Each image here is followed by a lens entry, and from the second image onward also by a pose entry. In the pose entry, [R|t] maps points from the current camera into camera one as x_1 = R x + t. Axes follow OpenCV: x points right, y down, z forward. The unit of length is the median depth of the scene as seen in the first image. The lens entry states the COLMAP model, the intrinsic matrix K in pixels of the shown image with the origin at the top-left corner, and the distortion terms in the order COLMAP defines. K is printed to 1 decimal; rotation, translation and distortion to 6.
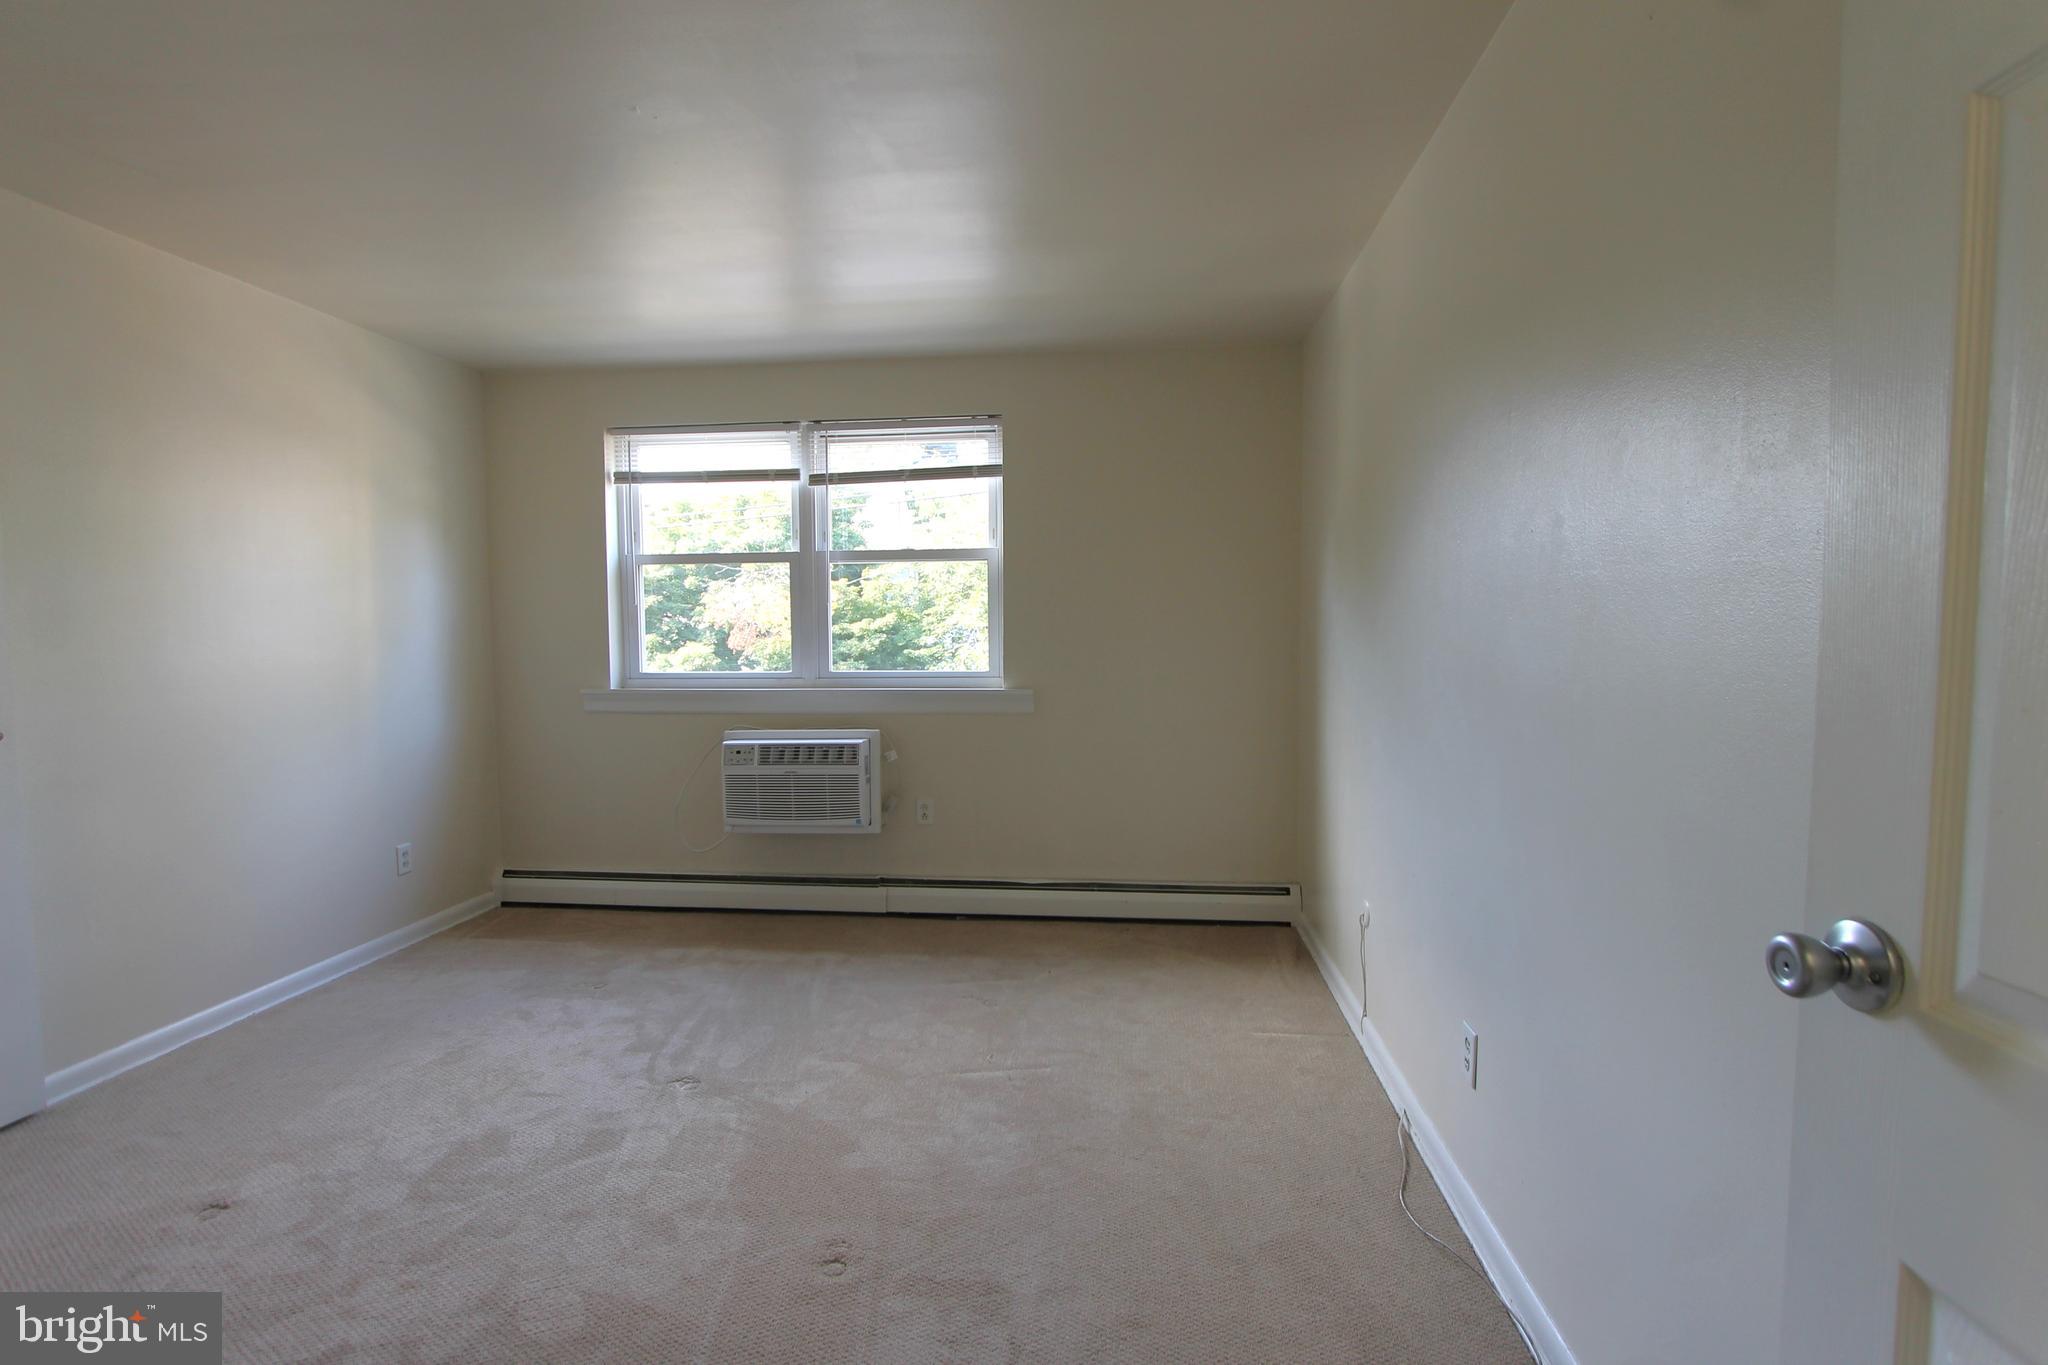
lens RADIAL K [[954.3, 0, 1033.4], [0, 954.3, 698.0], [0, 0, 1]] dist [-0.016809, 0.001970]
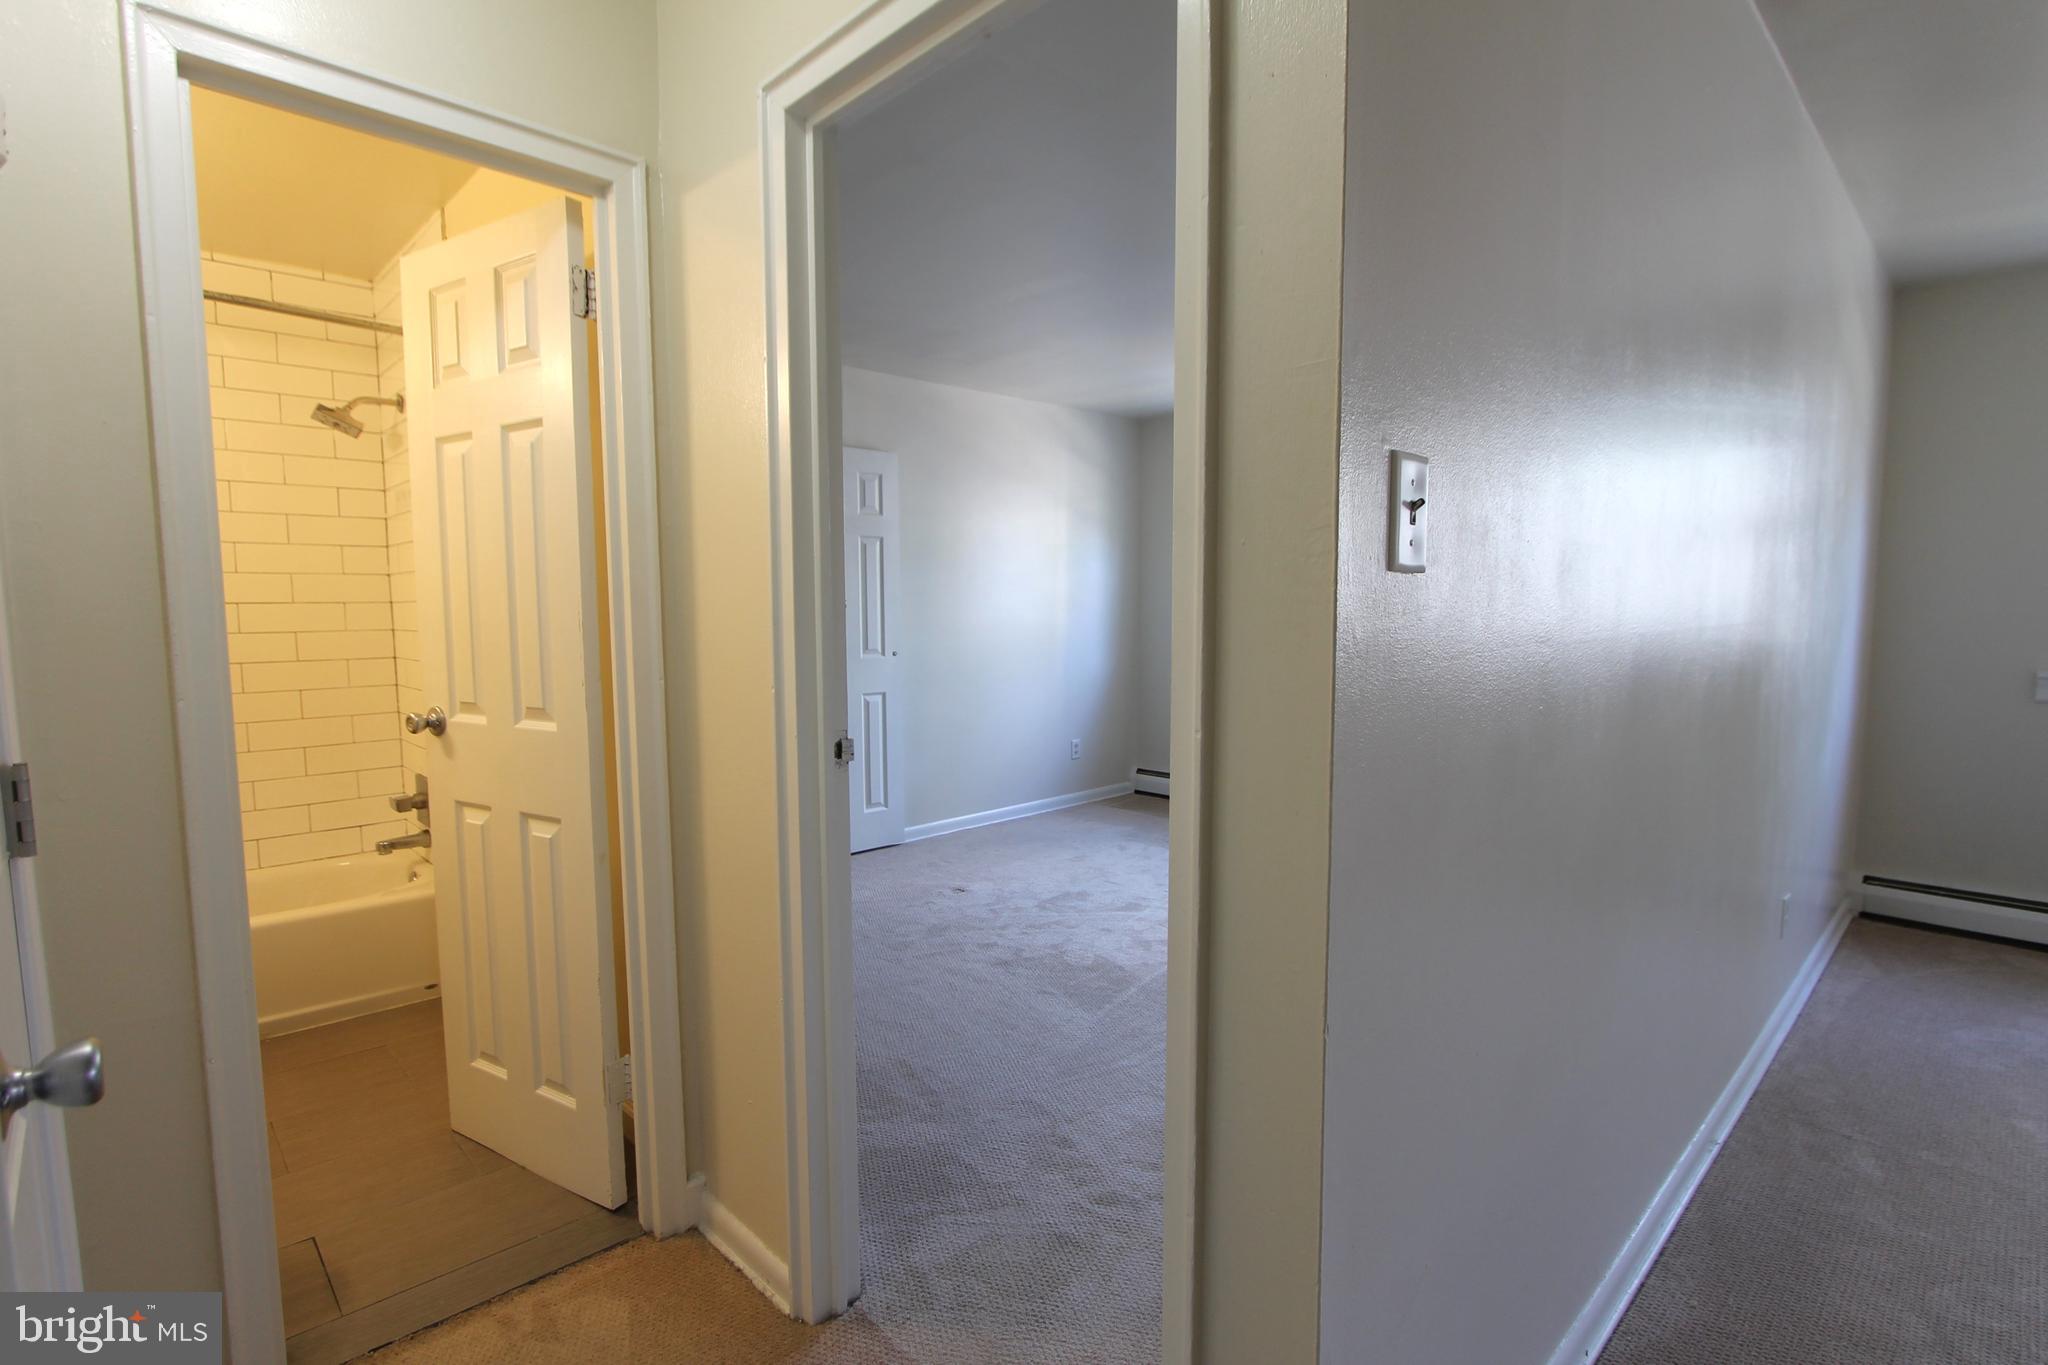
lens RADIAL K [[986.1, 0, 1032.2], [0, 986.1, 697.7], [0, 0, 1]] dist [-0.022241, 0.005706]
pose [[0.763367, 0.063267, -0.642860, 0.296308], [-0.043463, 0.997967, 0.046604, 0.014388], [0.644502, -0.007636, 0.764565, -0.260879]]
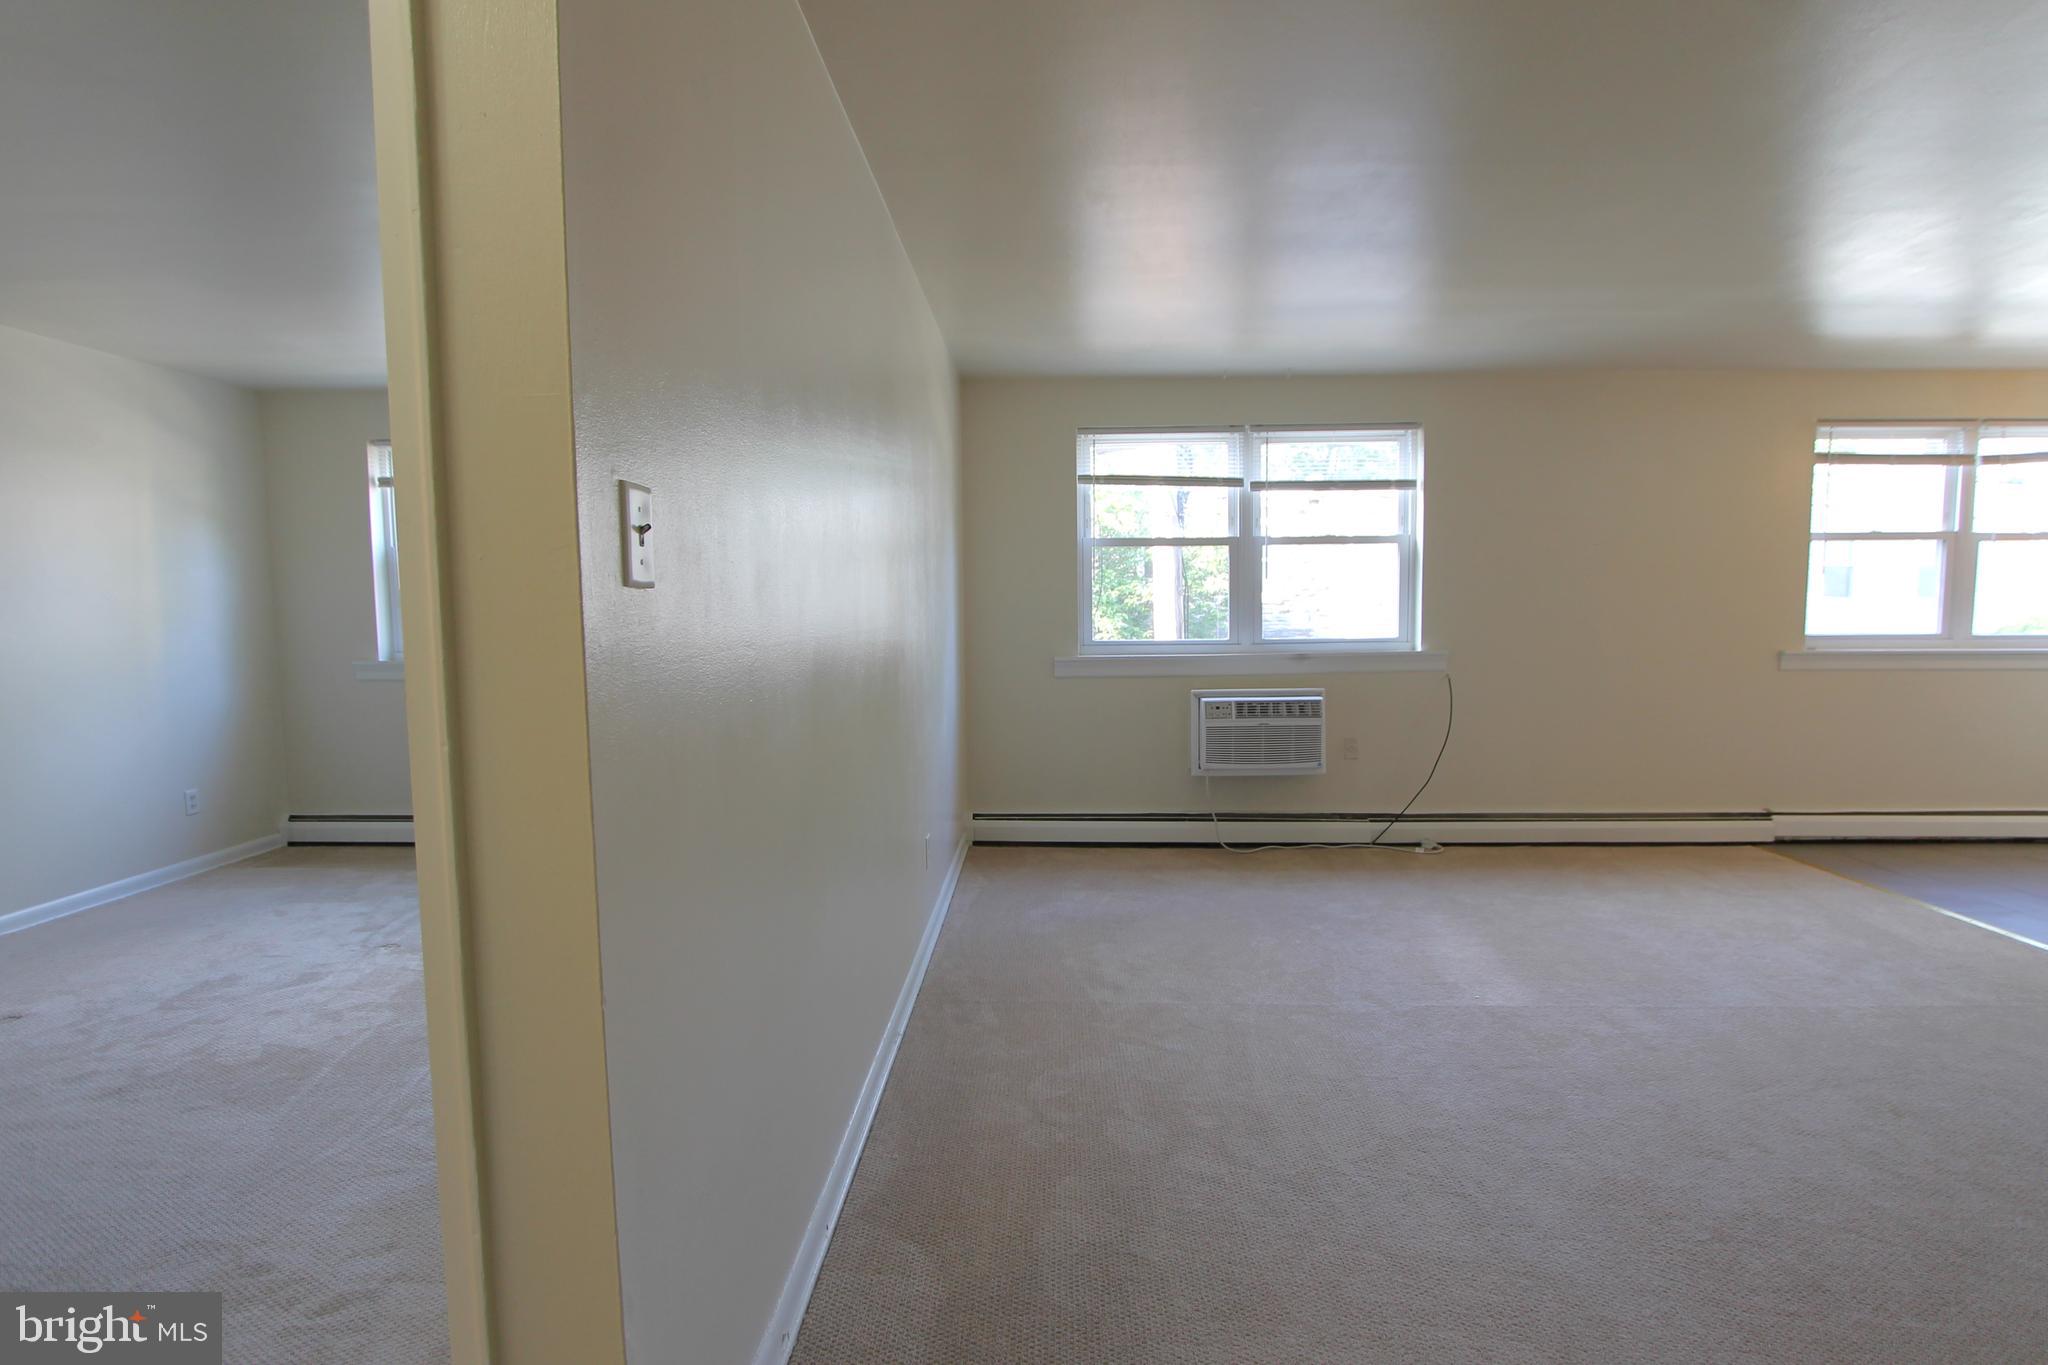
lens RADIAL K [[986.1, 0, 1032.2], [0, 986.1, 697.7], [0, 0, 1]] dist [-0.022241, 0.005706]
pose [[0.997067, -0.009459, 0.075945, 0.297802], [0.007731, 0.999705, 0.023014, 0.016201], [-0.076140, -0.022359, 0.996846, -0.300945]]
